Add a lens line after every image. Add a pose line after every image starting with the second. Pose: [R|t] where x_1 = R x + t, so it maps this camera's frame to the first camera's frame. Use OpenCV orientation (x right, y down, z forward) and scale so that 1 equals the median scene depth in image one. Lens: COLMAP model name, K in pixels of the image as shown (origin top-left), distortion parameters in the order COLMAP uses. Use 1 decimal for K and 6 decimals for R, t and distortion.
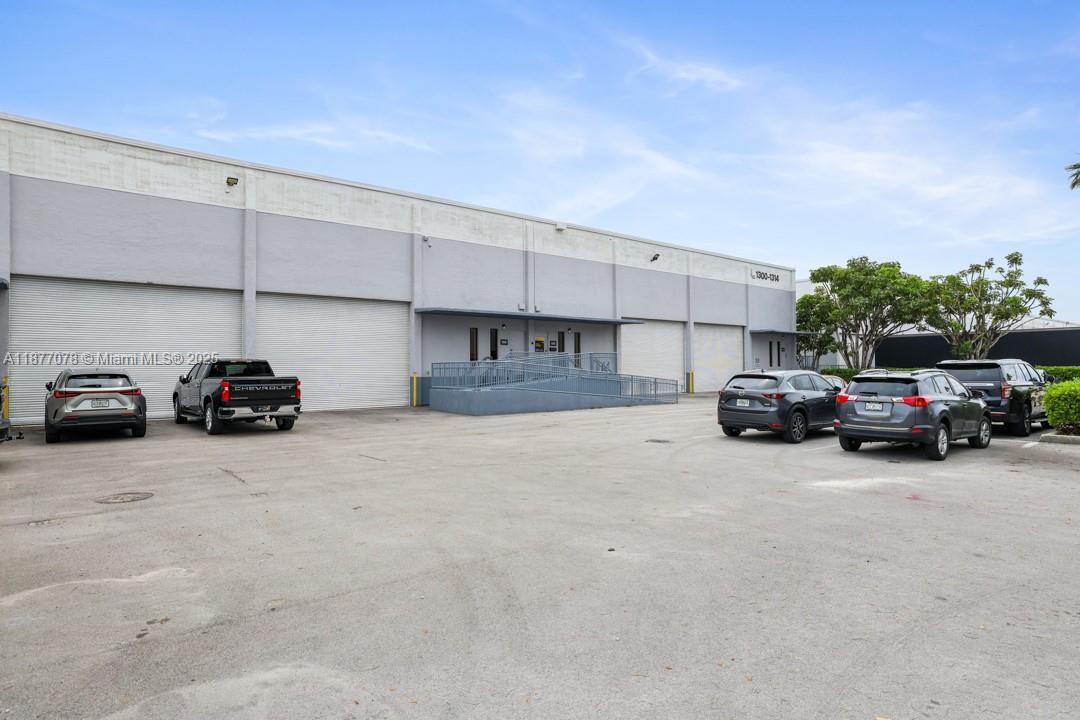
lens RADIAL K [[622.5, 0, 541.5], [0, 622.5, 358.7], [0, 0, 1]] dist [0.003343, 0.007000]
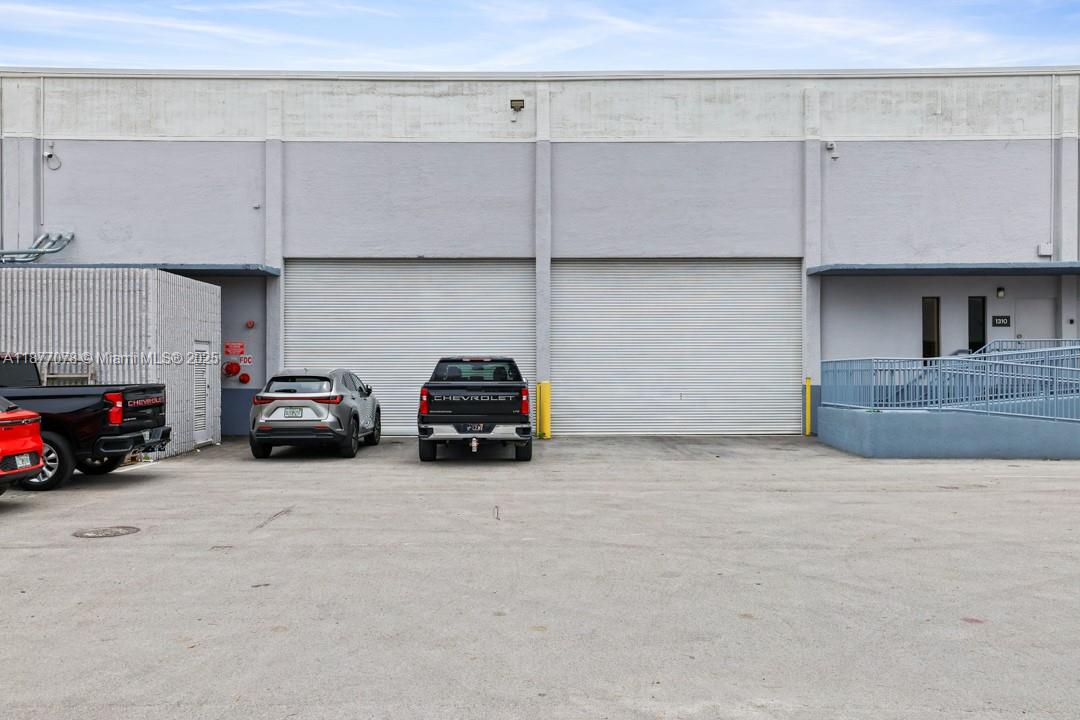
lens RADIAL K [[958.1, 0, 539.3], [0, 958.1, 367.0], [0, 0, 1]] dist [0.016663, 0.030883]
pose [[0.773459, 0.000548, -0.633846, 0.206696], [0.006753, 0.999936, 0.009105, 0.002759], [0.633810, -0.011322, 0.773406, 0.168732]]
